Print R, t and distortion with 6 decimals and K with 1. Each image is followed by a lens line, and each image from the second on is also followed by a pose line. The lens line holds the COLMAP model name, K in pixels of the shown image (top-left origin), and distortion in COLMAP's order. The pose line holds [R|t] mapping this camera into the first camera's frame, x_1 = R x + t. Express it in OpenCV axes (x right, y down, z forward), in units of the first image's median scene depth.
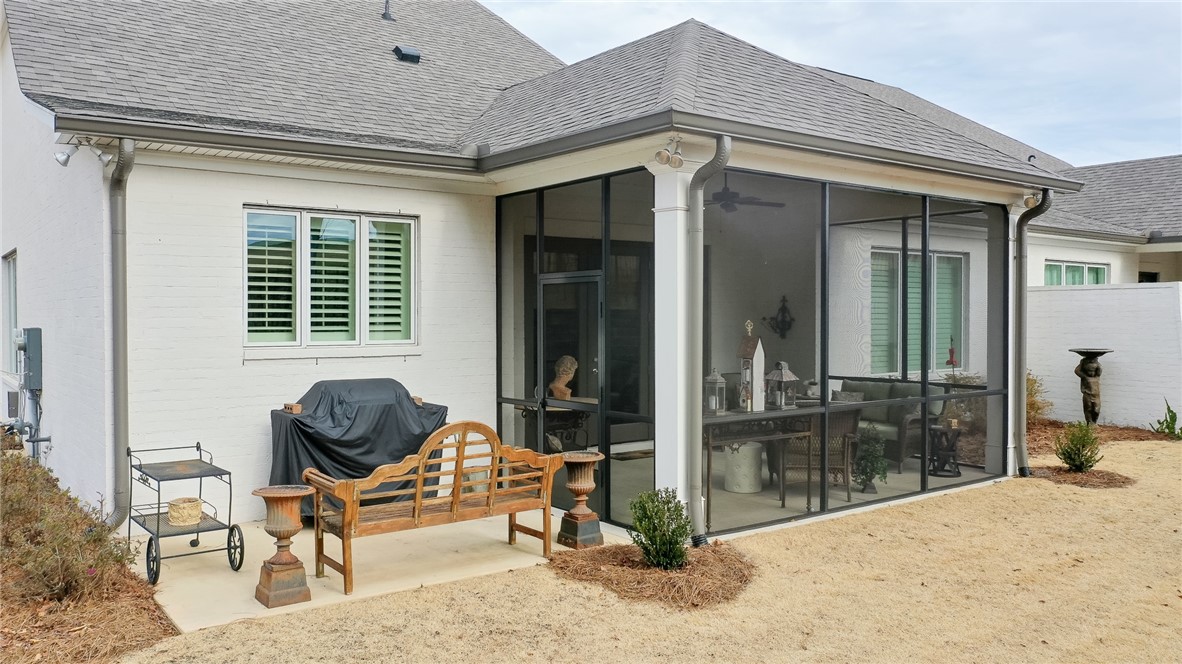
lens RADIAL K [[917.2, 0, 585.2], [0, 917.2, 333.4], [0, 0, 1]] dist [-0.008211, -0.006306]
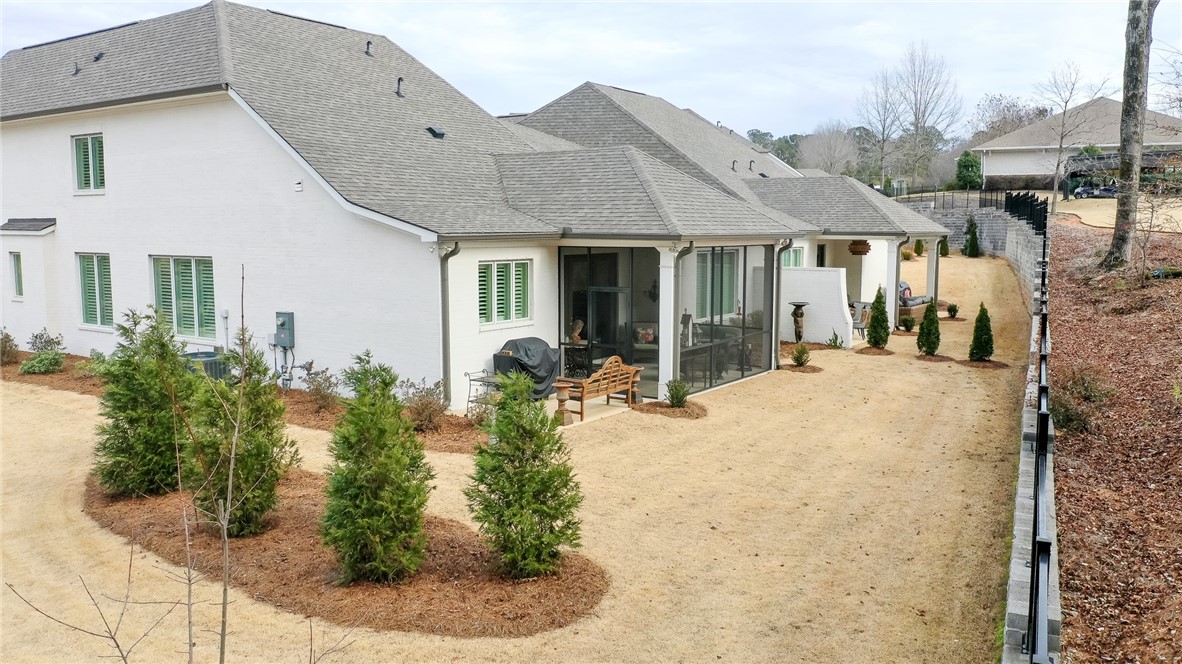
lens RADIAL K [[917.2, 0, 585.2], [0, 917.2, 333.4], [0, 0, 1]] dist [-0.008211, -0.006306]
pose [[0.948759, -0.032929, 0.314281, -0.650025], [0.003899, 0.995700, 0.092554, -0.134860], [-0.315978, -0.086586, 0.944807, -0.921721]]
